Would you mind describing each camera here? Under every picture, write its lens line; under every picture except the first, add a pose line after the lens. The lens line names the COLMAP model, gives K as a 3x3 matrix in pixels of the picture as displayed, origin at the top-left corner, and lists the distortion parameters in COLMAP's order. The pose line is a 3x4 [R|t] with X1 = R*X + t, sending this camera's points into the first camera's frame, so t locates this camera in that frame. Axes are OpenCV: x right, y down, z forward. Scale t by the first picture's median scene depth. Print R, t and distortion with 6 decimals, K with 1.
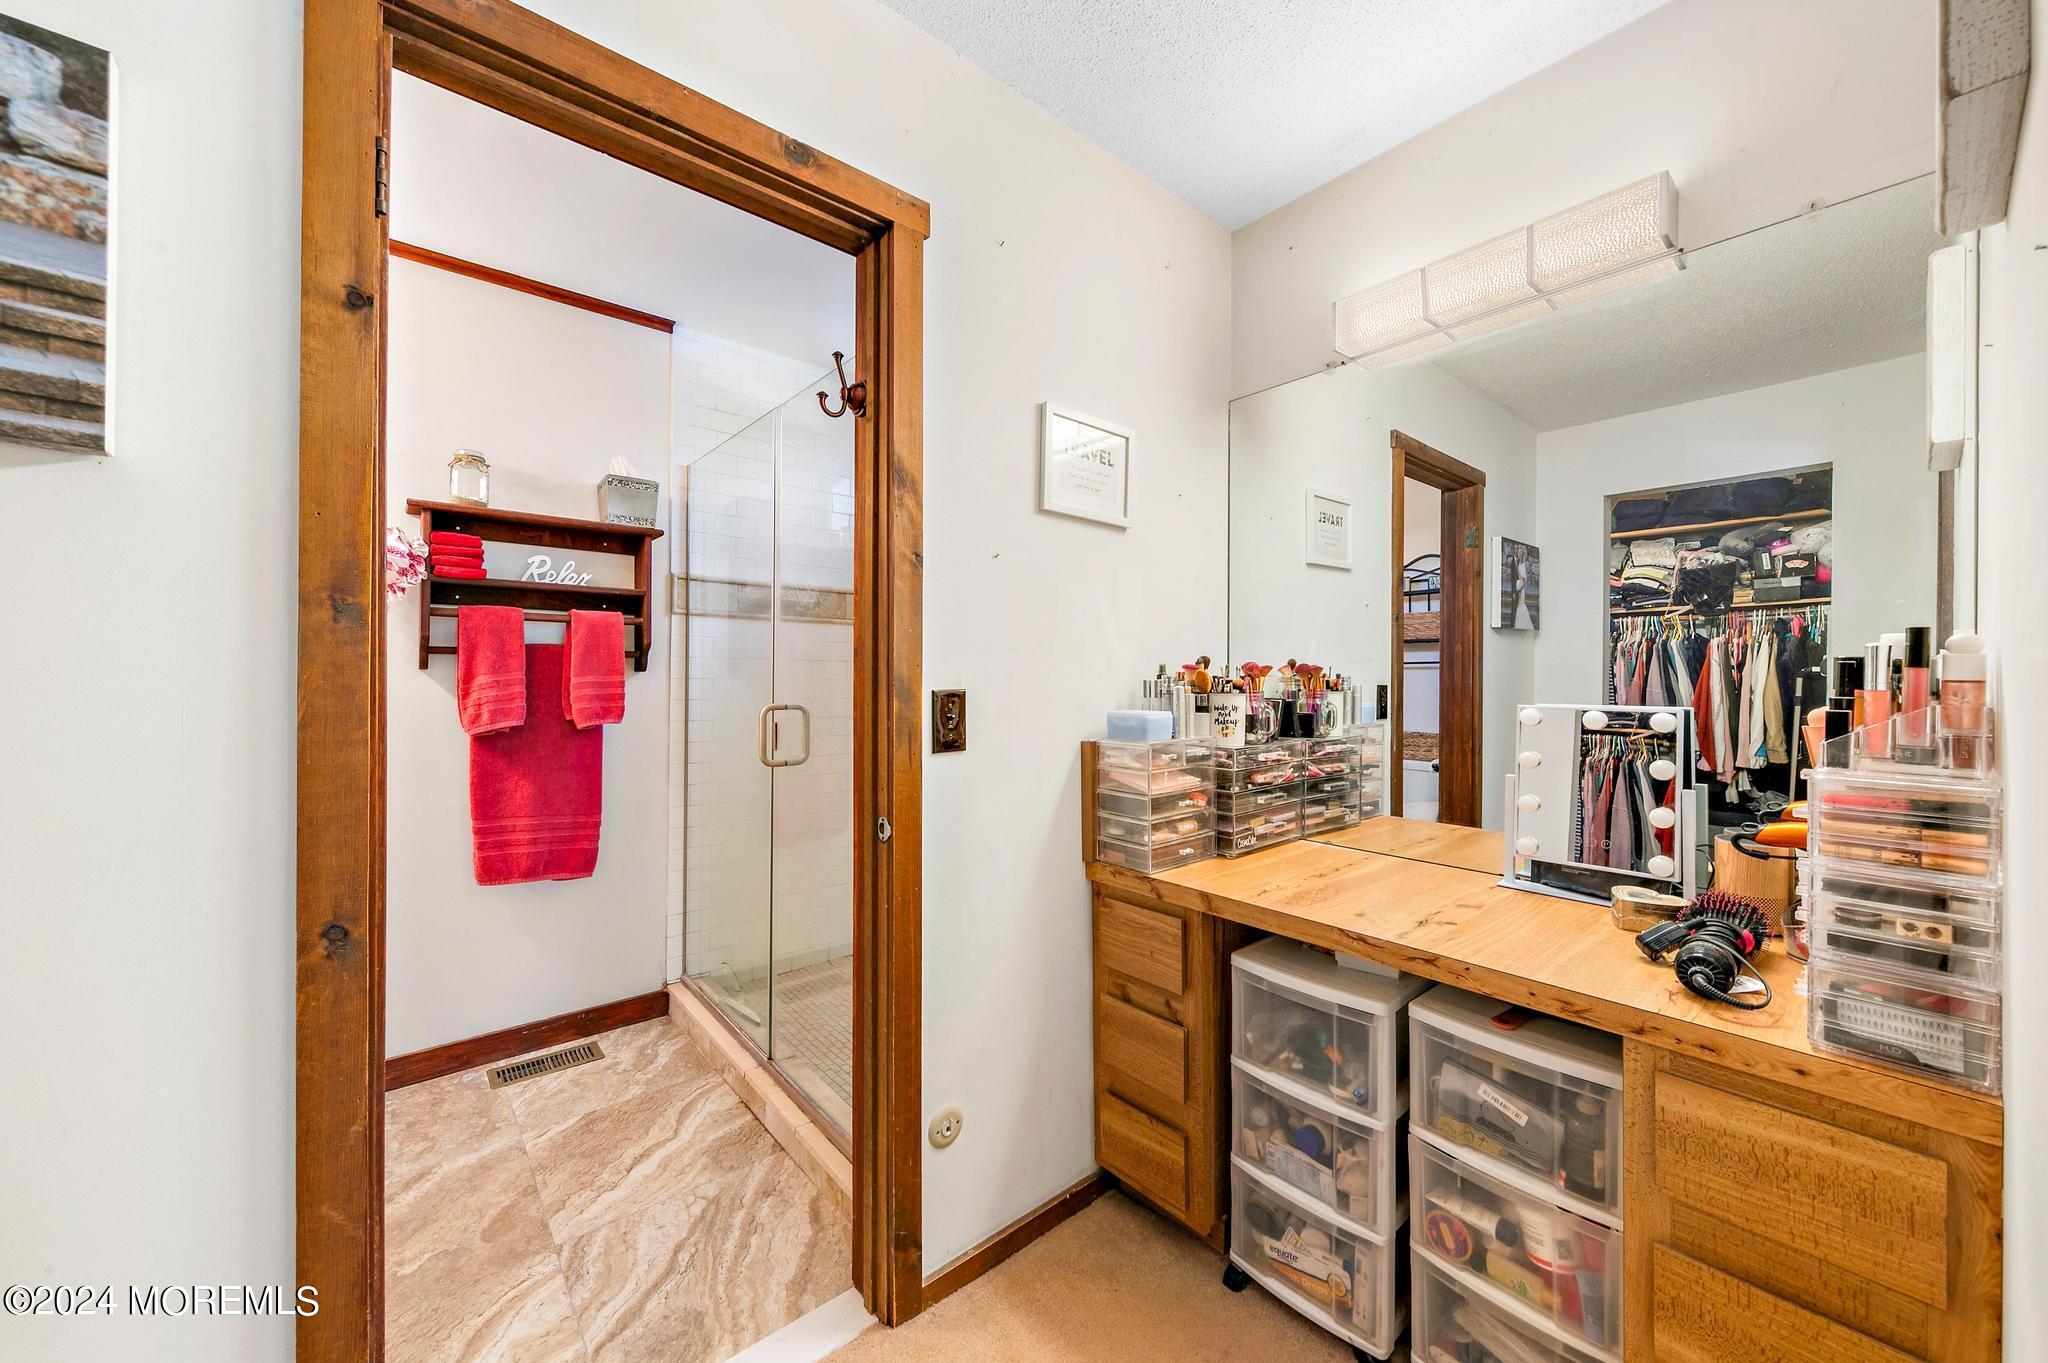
lens RADIAL K [[752.2, 0, 1025.8], [0, 752.2, 674.9], [0, 0, 1]] dist [0.009940, 0.000013]
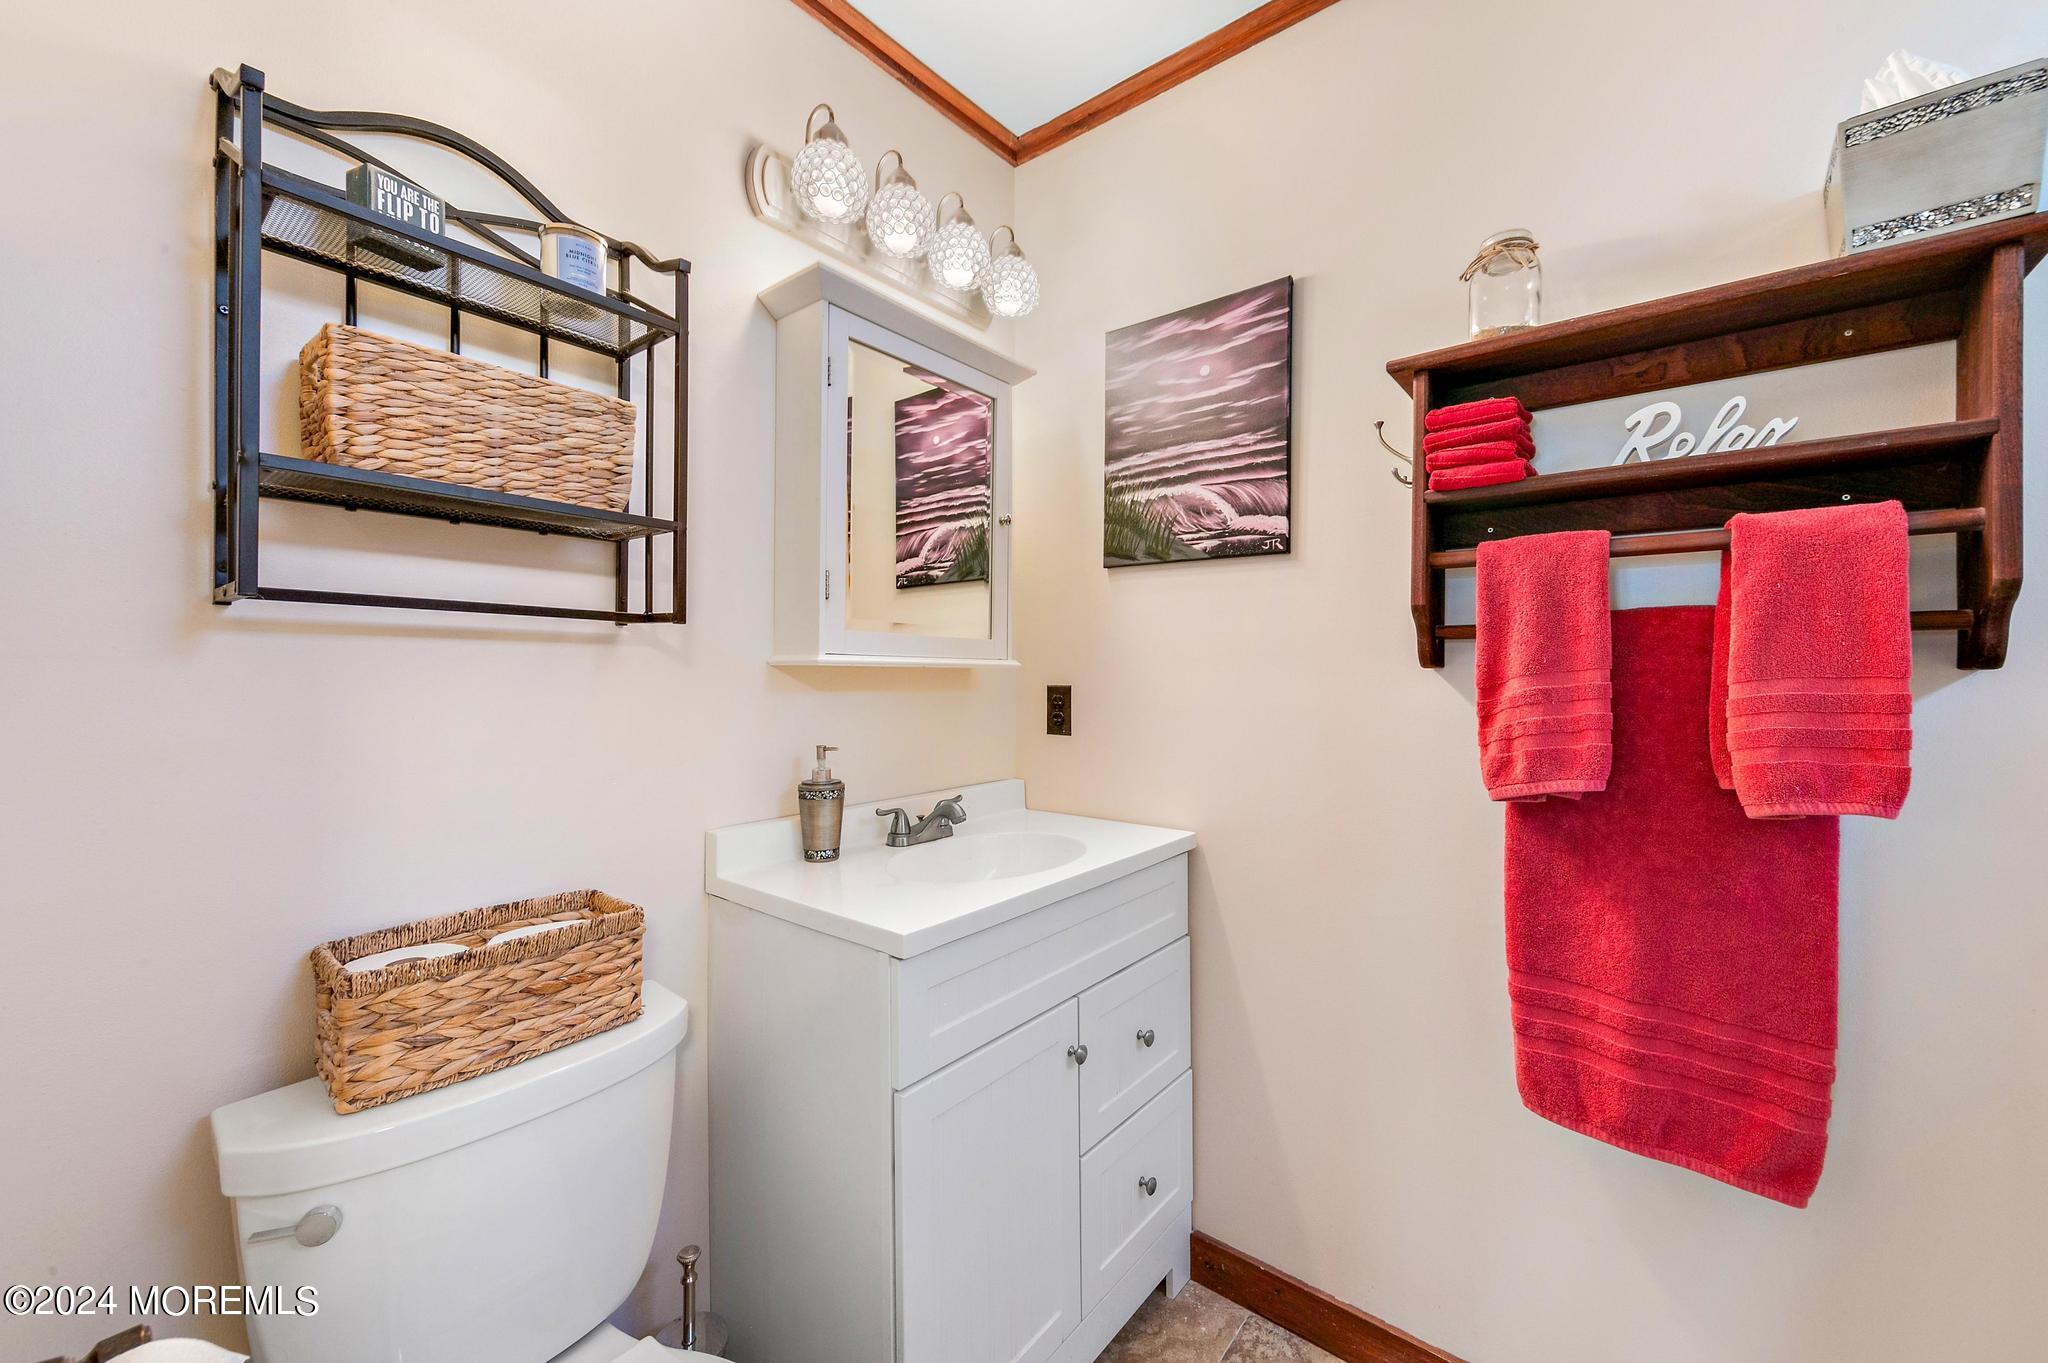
lens RADIAL K [[797.1, 0, 1028.6], [0, 797.1, 669.4], [0, 0, 1]] dist [0.012620, -0.002345]
pose [[0.185623, -0.007671, -0.982591, -0.256791], [-0.002204, 0.999964, -0.008223, -0.000541], [0.982619, 0.003692, 0.185600, 0.562325]]
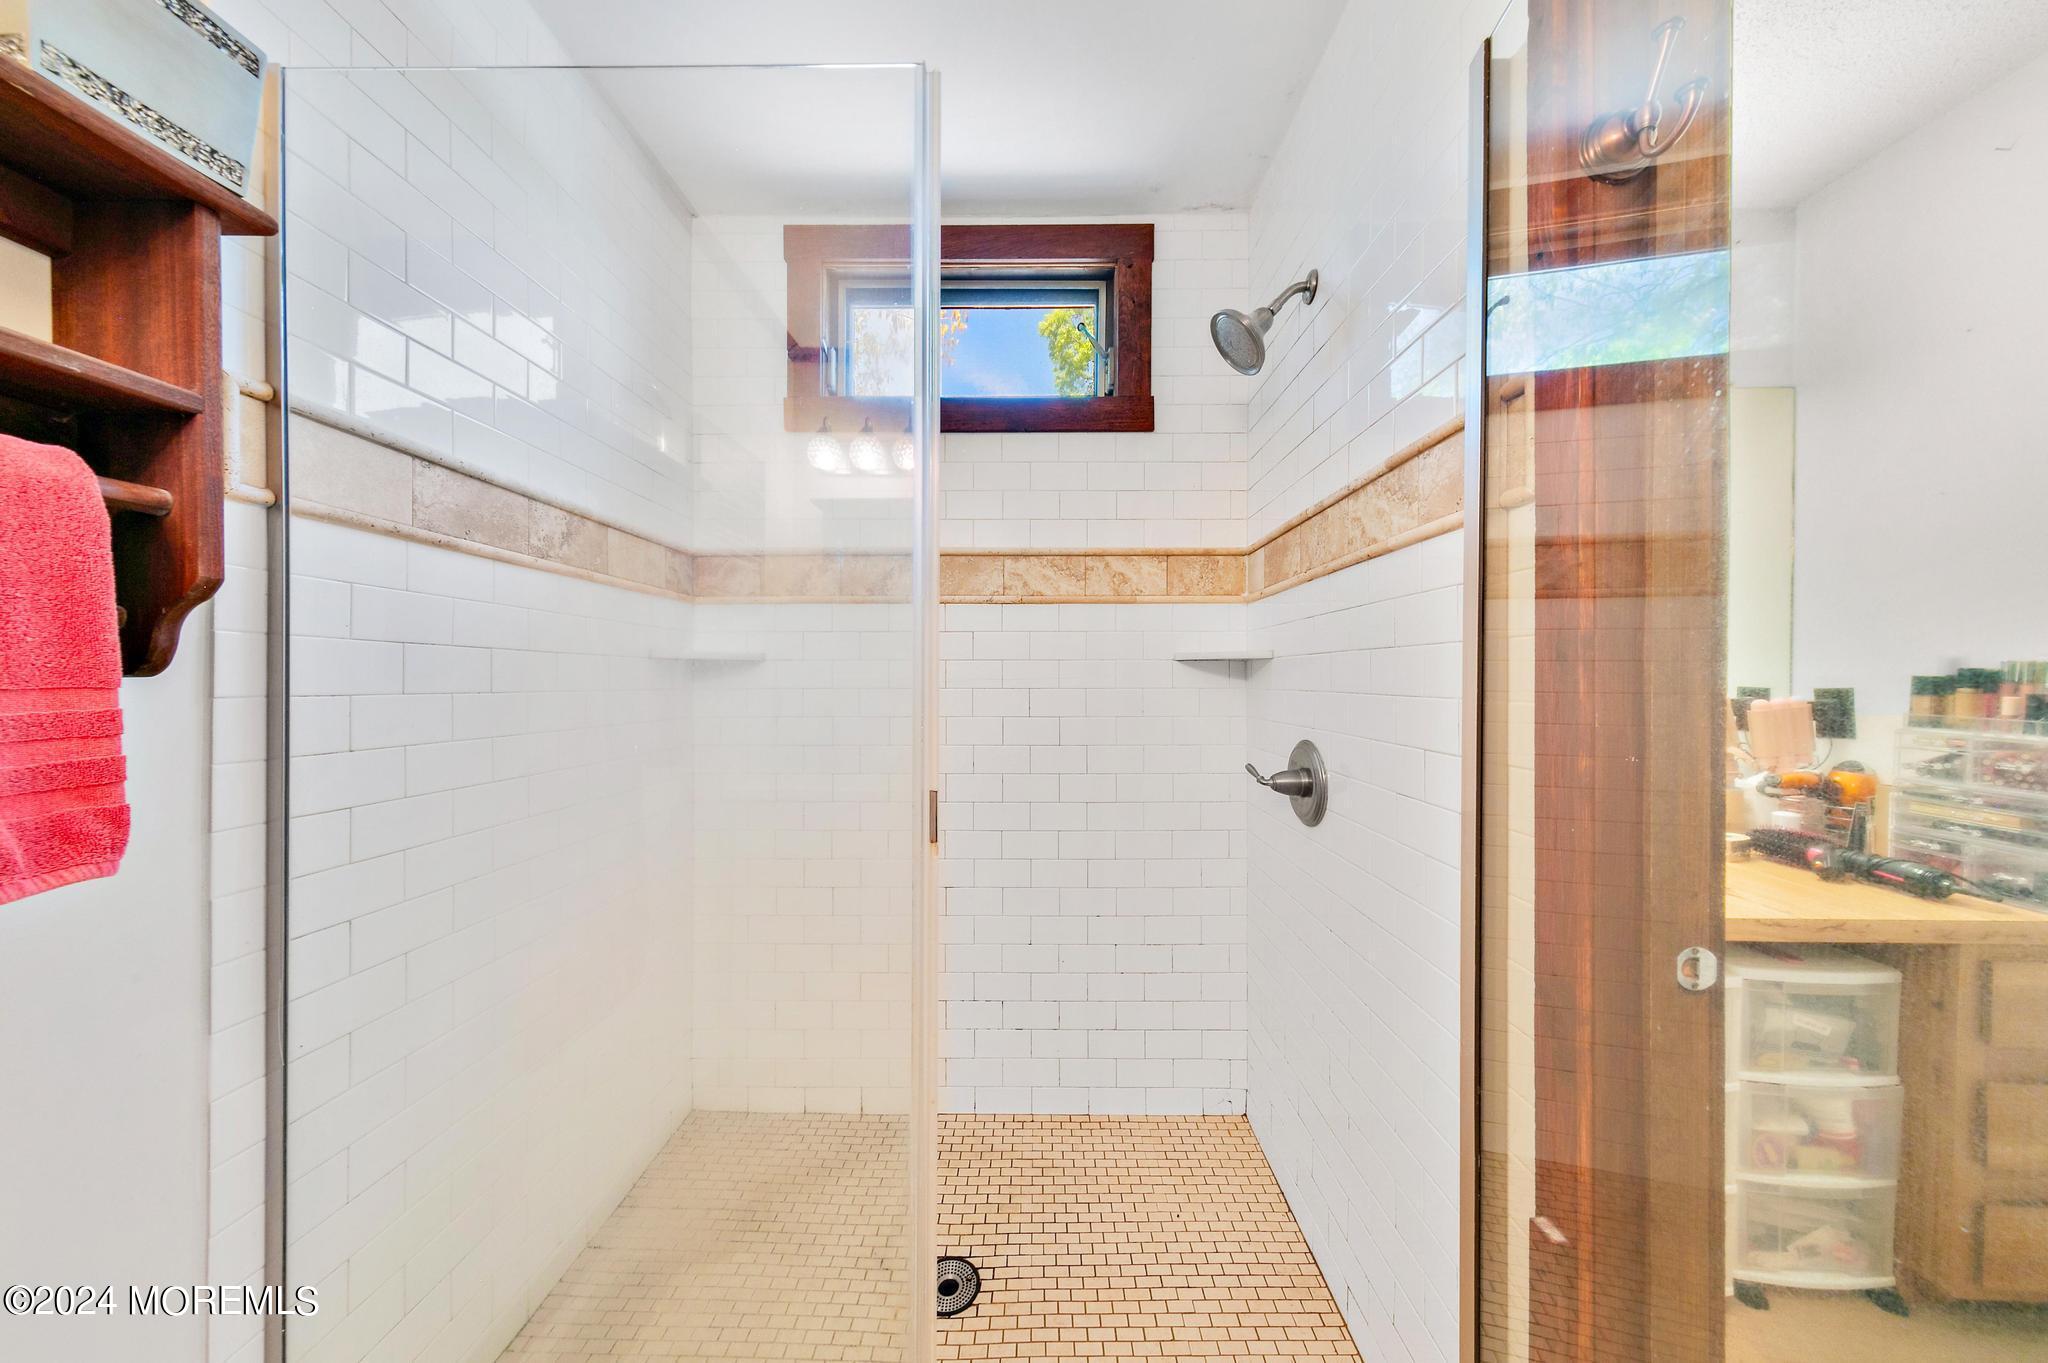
lens RADIAL K [[647.8, 0, 1019.4], [0, 647.8, 681.2], [0, 0, 1]] dist [0.006315, -0.001035]
pose [[0.673662, -0.016450, 0.738856, -0.512674], [0.007500, 0.999853, 0.015422, -0.004427], [-0.739001, -0.004848, 0.673687, 0.637651]]
